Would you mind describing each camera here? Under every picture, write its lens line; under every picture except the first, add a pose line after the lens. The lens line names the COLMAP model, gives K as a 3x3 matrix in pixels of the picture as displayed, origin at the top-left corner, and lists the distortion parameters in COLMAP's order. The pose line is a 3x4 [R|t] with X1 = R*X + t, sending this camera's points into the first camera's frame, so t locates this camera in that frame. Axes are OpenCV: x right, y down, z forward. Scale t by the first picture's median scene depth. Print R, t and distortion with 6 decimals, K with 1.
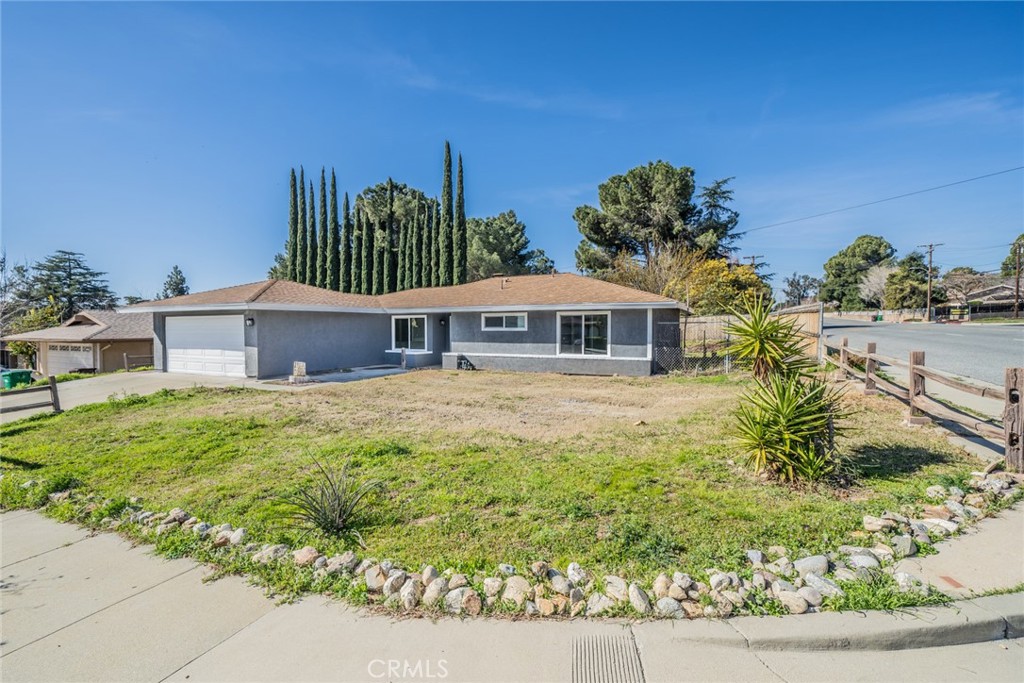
lens RADIAL K [[470.2, 0, 512.0], [0, 470.2, 341.5], [0, 0, 1]] dist [0.017966, 0.000043]
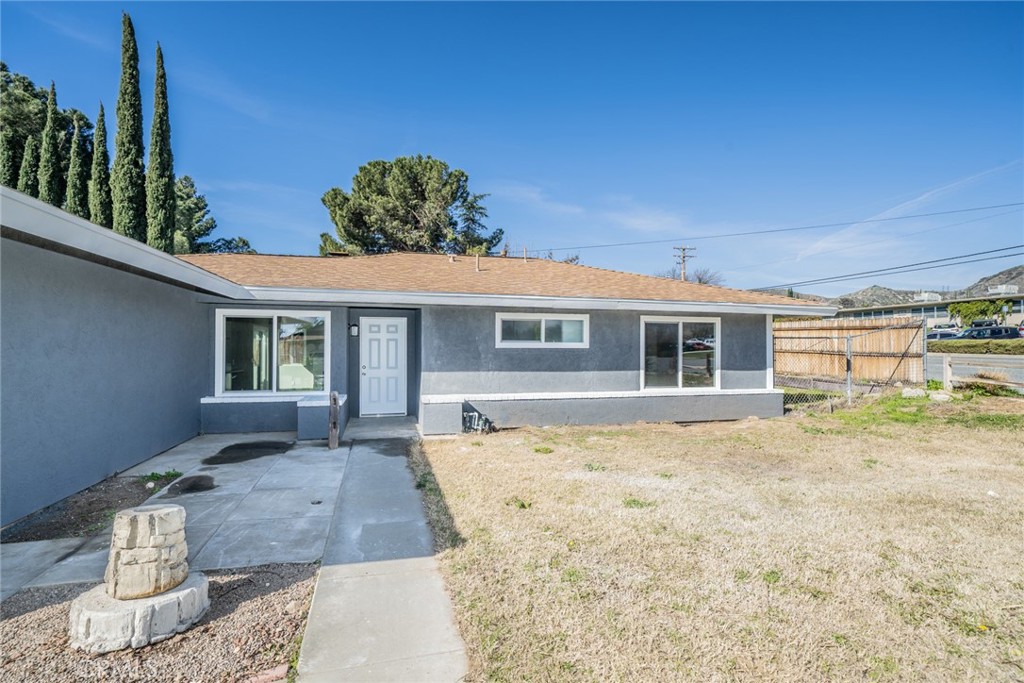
lens RADIAL K [[469.3, 0, 494.3], [0, 469.3, 348.8], [0, 0, 1]] dist [0.026478, -0.000497]
pose [[0.763924, 0.003863, 0.645294, -0.169045], [0.013795, 0.999656, -0.022316, -0.004840], [-0.645159, 0.025950, 0.763608, 0.280106]]
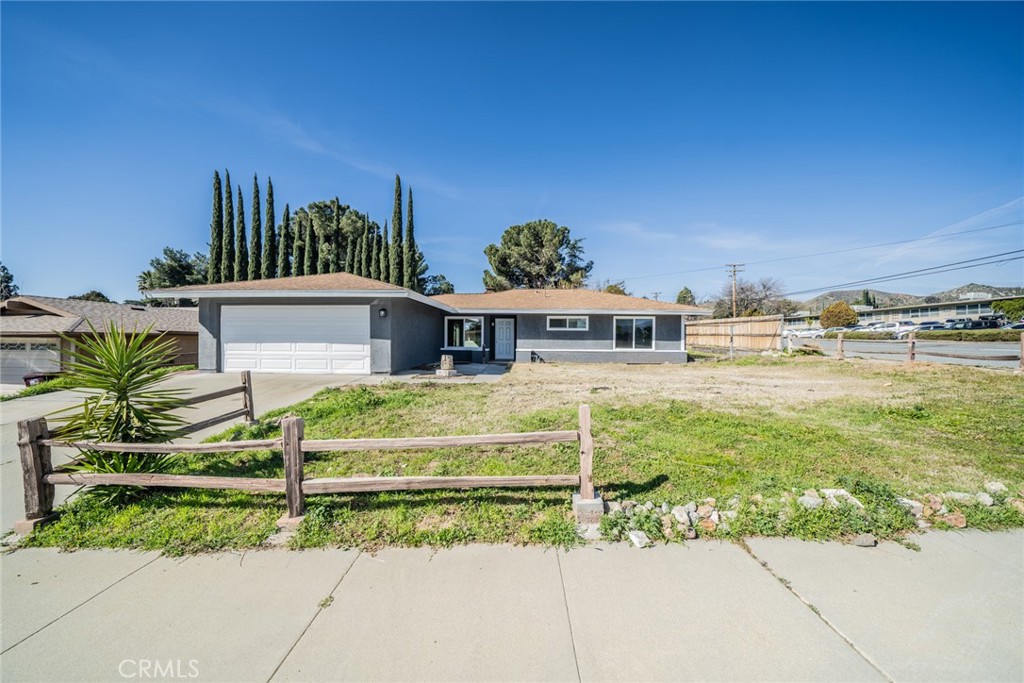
lens RADIAL K [[343.2, 0, 515.0], [0, 343.2, 346.6], [0, 0, 1]] dist [-0.008675, -0.000070]
pose [[0.906338, -0.000055, 0.422553, -0.225528], [0.004451, 0.999946, -0.009415, 0.011751], [-0.422530, 0.010414, 0.906289, 0.108455]]
